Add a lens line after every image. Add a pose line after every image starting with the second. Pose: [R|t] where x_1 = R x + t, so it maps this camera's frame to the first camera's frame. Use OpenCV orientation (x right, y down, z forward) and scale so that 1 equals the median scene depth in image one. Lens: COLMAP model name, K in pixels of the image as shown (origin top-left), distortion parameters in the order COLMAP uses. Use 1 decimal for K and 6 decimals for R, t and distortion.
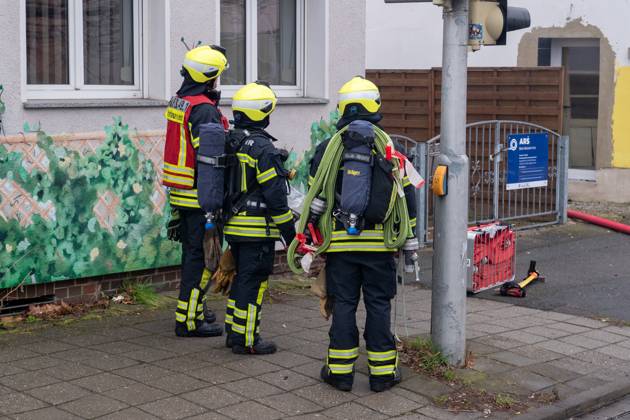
lens RADIAL K [[1346.6, 0, 313.6], [0, 1346.6, 210.3], [0, 0, 1]] dist [0.179278, 0.000000]
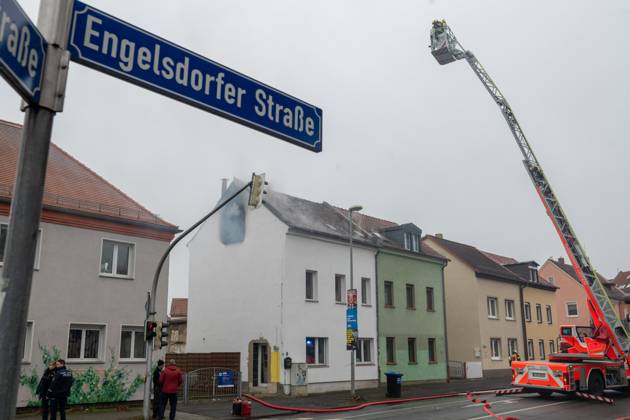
lens RADIAL K [[657.8, 0, 297.7], [0, 657.8, 201.8], [0, 0, 1]] dist [0.002813, 0.000000]
pose [[0.999557, -0.009810, -0.028089, 0.582793], [0.000423, 0.948671, -0.316264, 0.100216], [0.029749, 0.316112, 0.948255, -1.147824]]
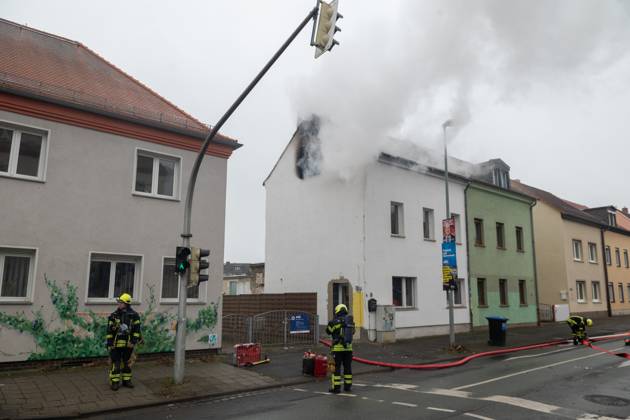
lens RADIAL K [[500.1, 0, 314.3], [0, 500.1, 210.8], [0, 0, 1]] dist [-0.021275, -0.004664]
pose [[0.989543, -0.024101, -0.142209, 0.515433], [-0.014304, 0.964684, -0.263023, 0.019109], [0.143526, 0.262307, 0.954251, -0.184639]]
